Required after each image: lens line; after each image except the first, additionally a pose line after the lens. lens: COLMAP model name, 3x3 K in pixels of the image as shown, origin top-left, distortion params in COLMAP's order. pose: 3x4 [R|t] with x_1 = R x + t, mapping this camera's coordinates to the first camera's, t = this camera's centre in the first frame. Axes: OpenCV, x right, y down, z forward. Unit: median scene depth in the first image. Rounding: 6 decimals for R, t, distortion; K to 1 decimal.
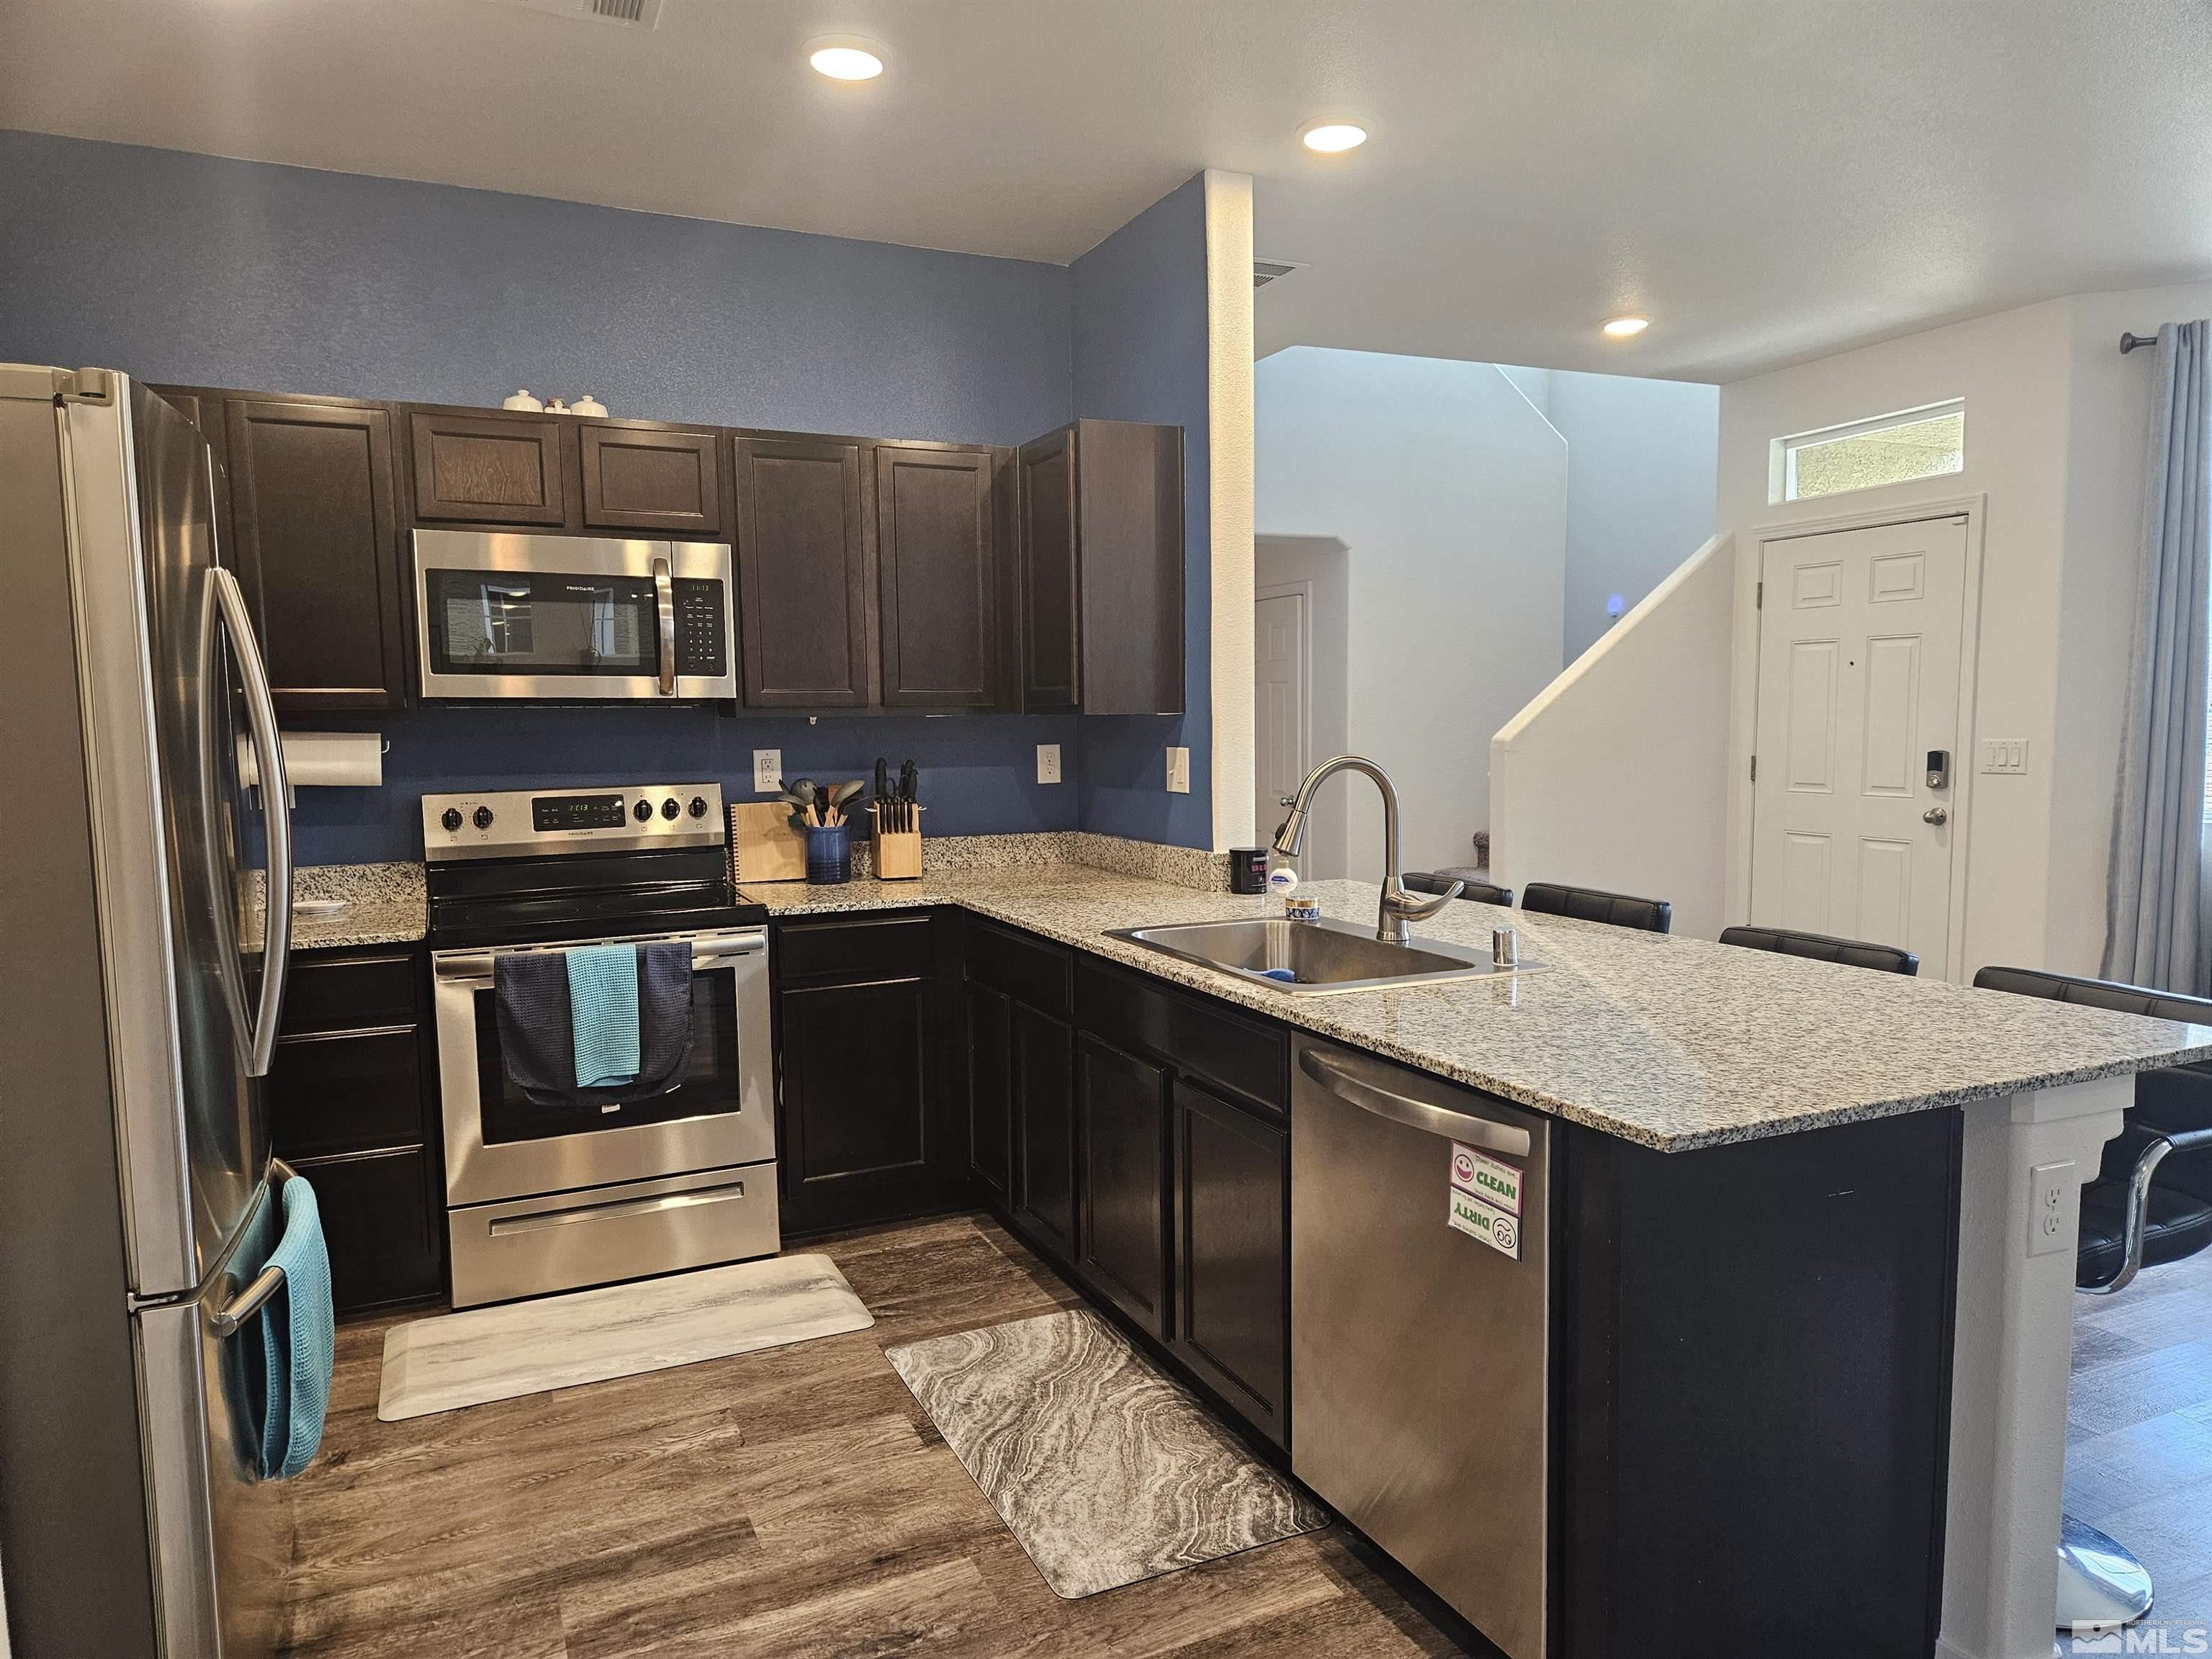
lens RADIAL K [[1475.2, 0, 1127.7], [0, 1475.2, 842.6], [0, 0, 1]] dist [0.067394, -0.052613]
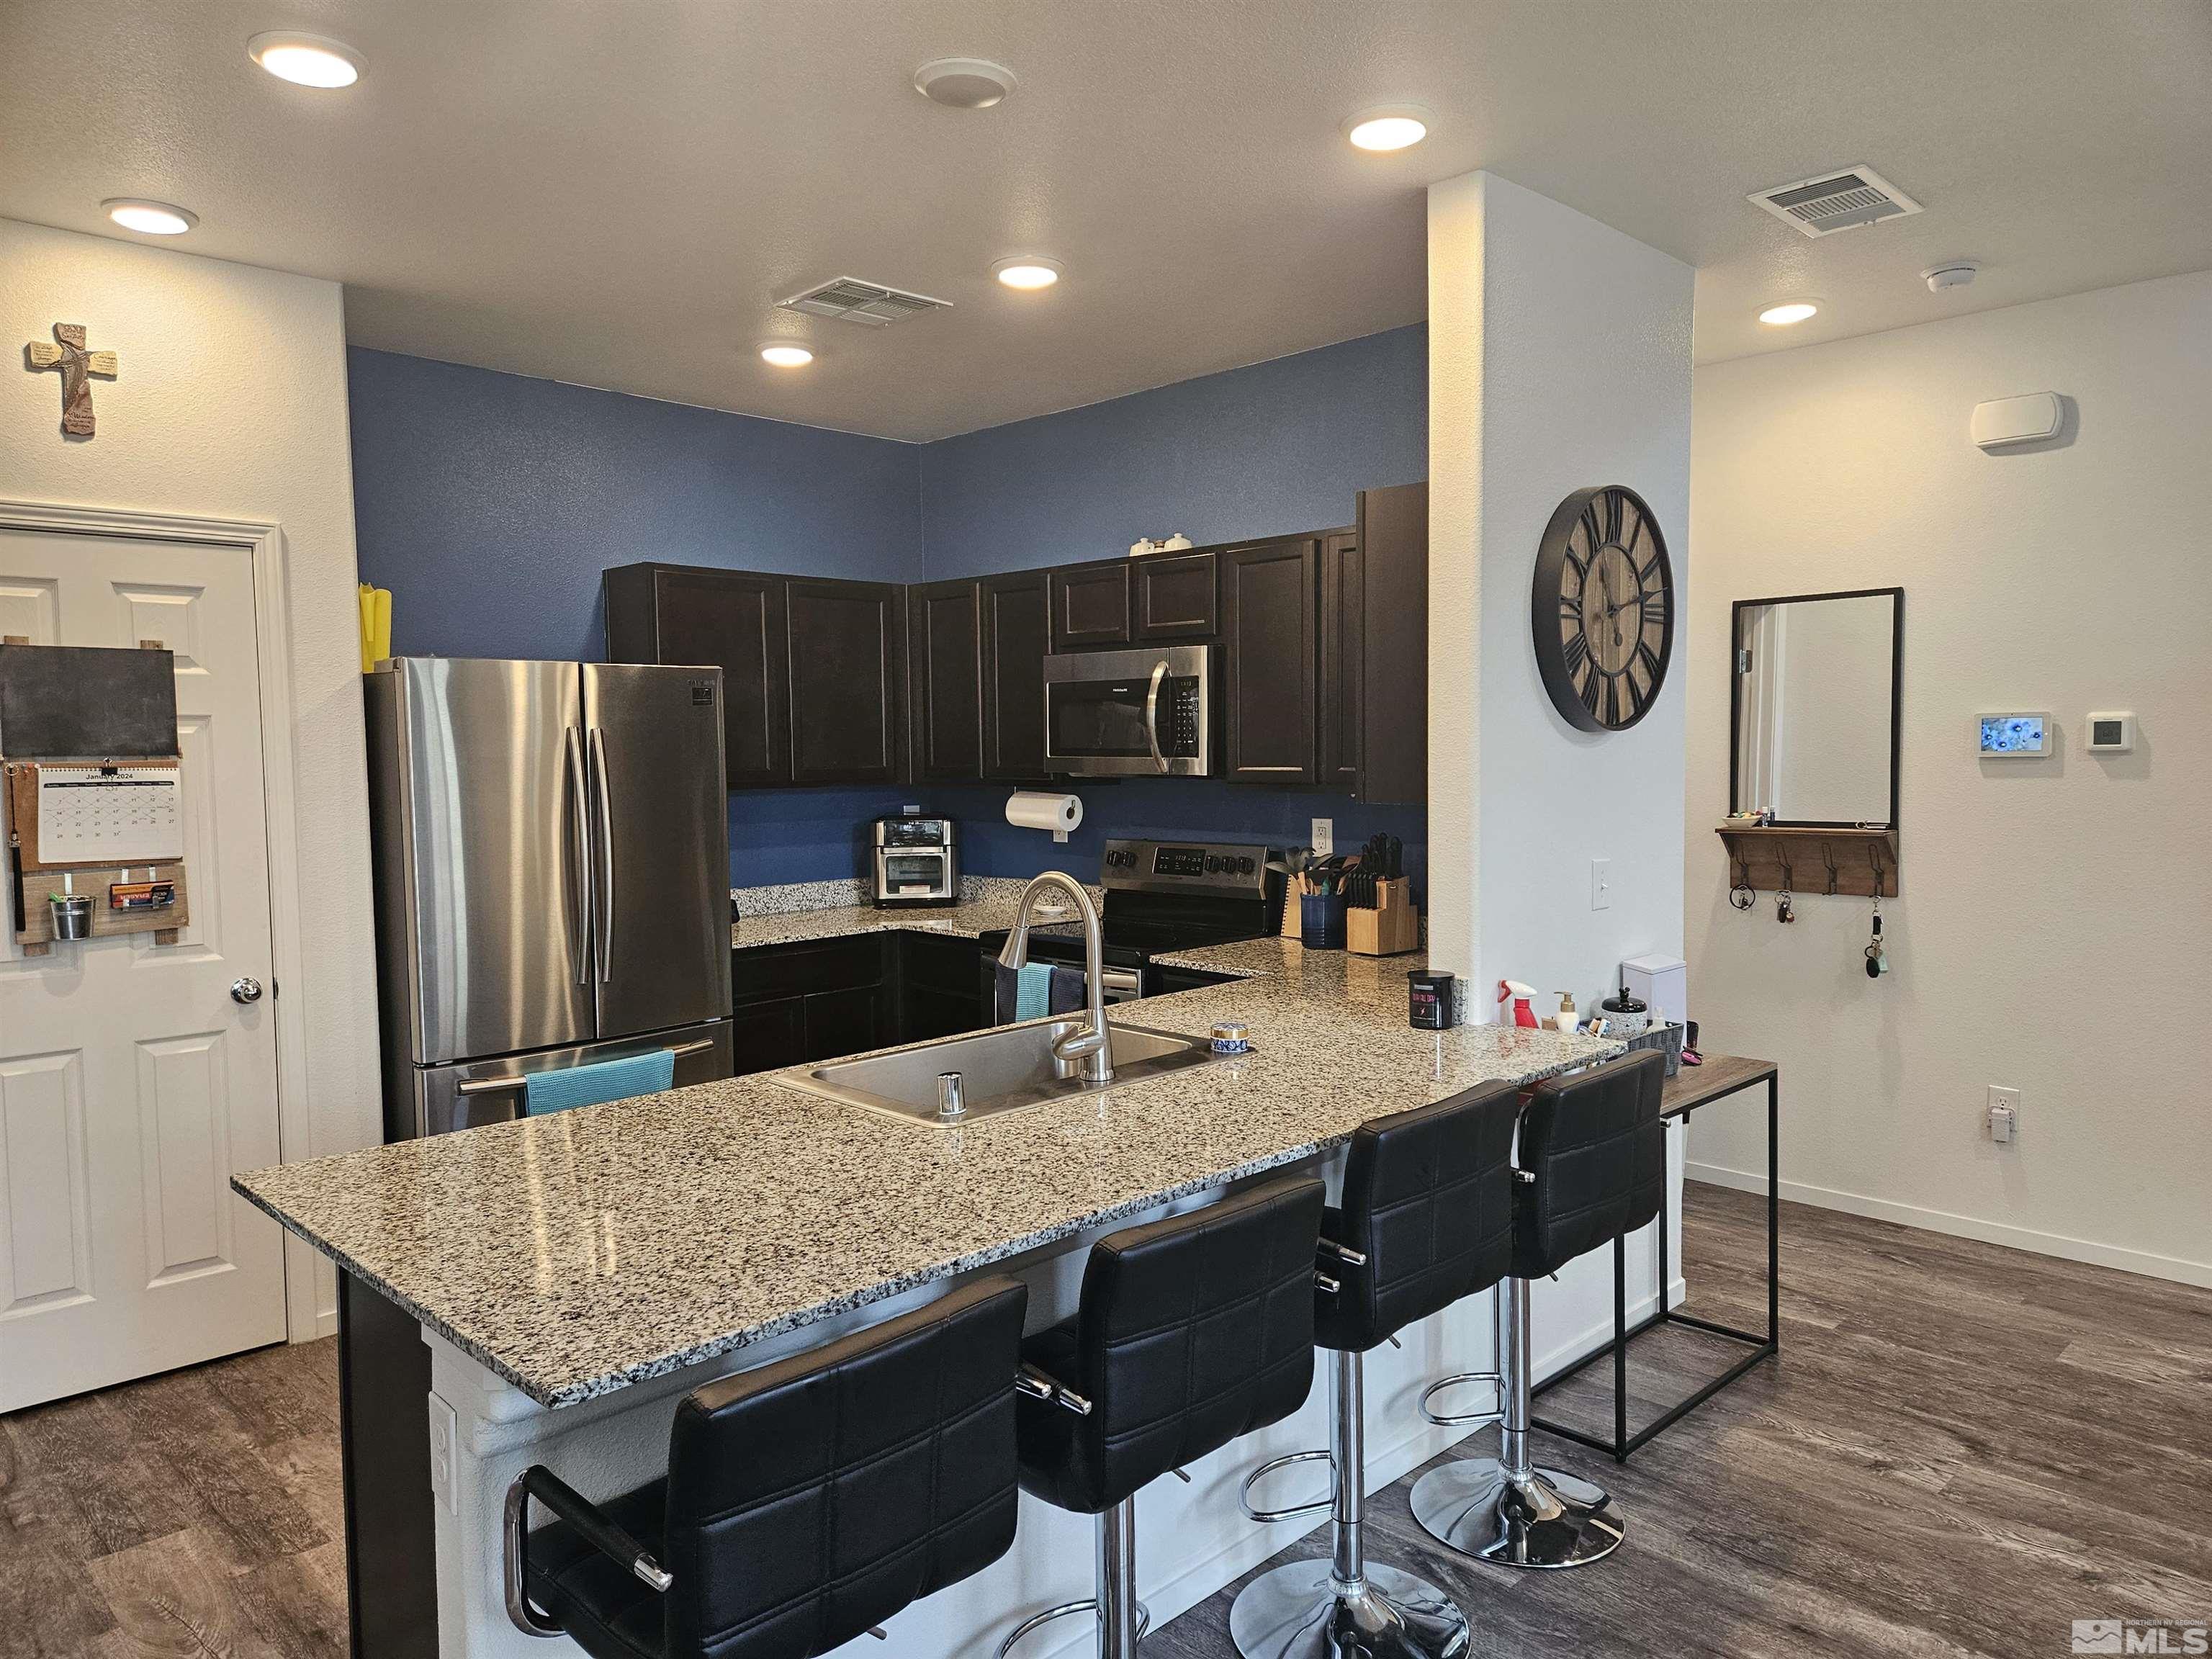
lens RADIAL K [[1475.2, 0, 1111.6], [0, 1475.2, 815.3], [0, 0, 1]] dist [0.067394, -0.052613]
pose [[0.334771, 0.054669, -0.940712, 0.828280], [-0.075439, 0.996666, 0.031074, -0.099582], [0.939275, 0.060564, 0.337780, 0.556791]]
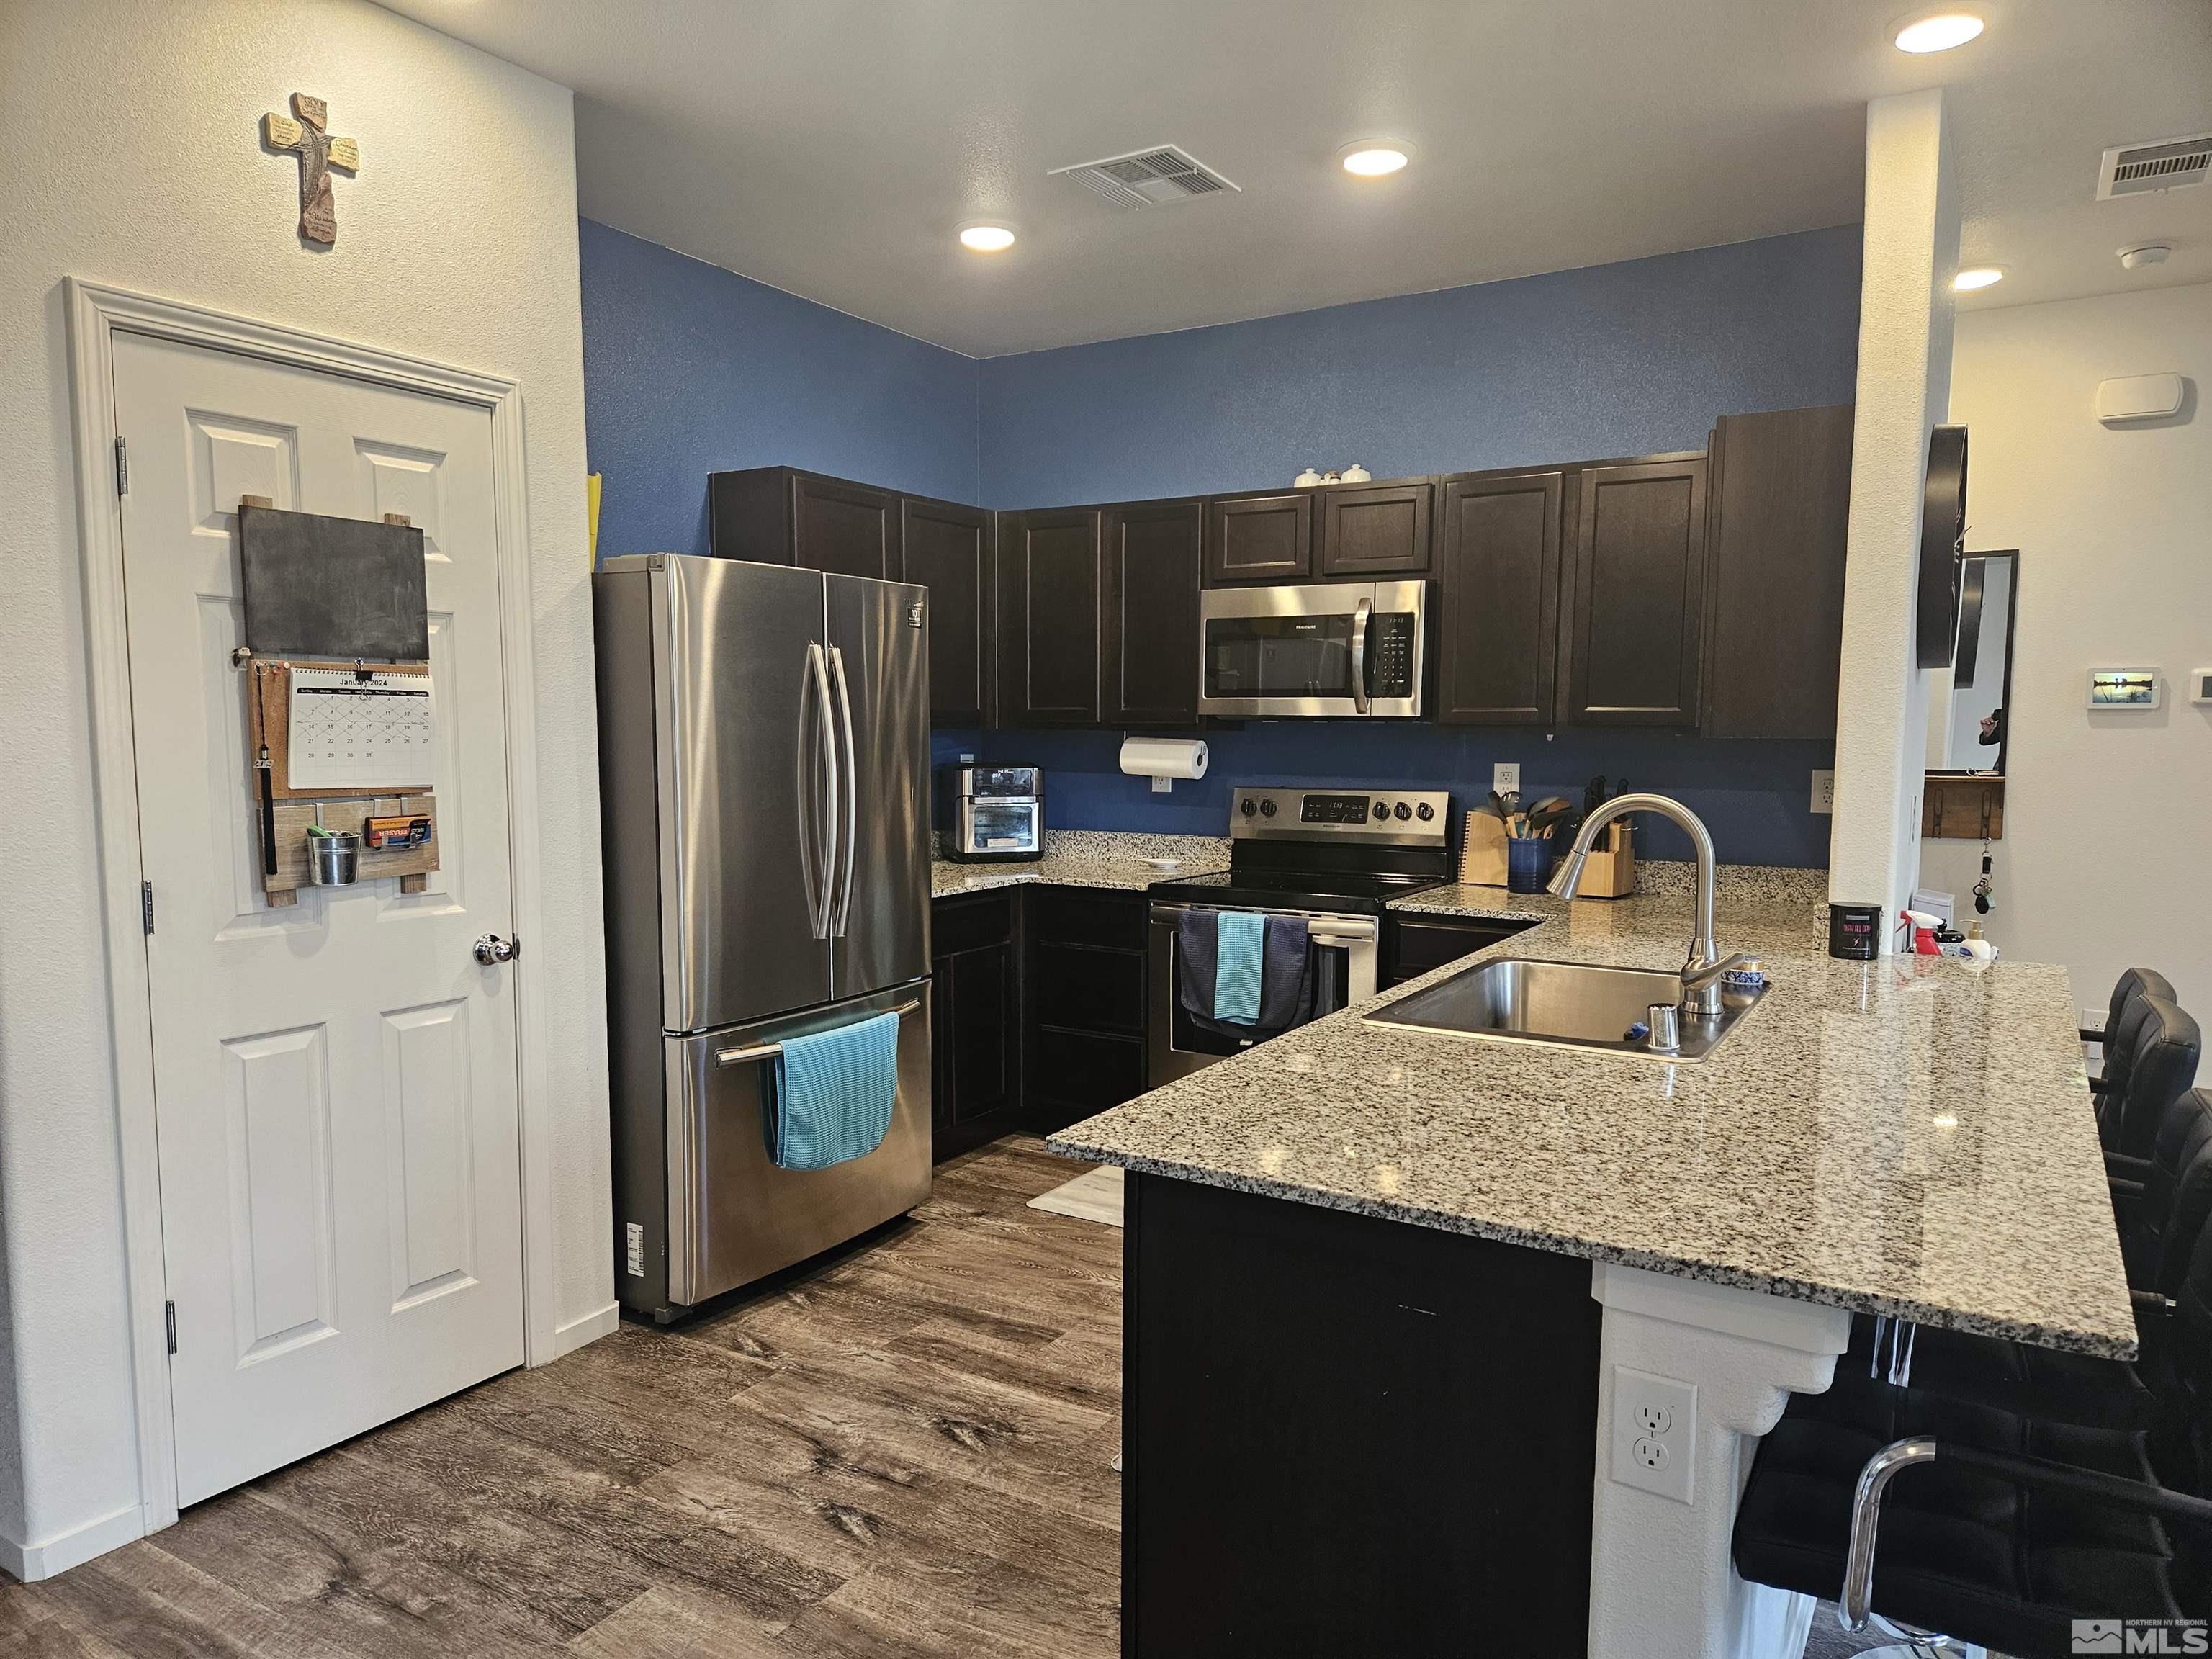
lens RADIAL K [[1475.2, 0, 1097.5], [0, 1475.2, 846.3], [0, 0, 1]] dist [0.067394, -0.052613]
pose [[0.547660, 0.085638, -0.832307, 0.564327], [-0.084331, 0.995332, 0.046922, -0.032251], [0.832440, 0.044492, 0.552325, 0.183336]]
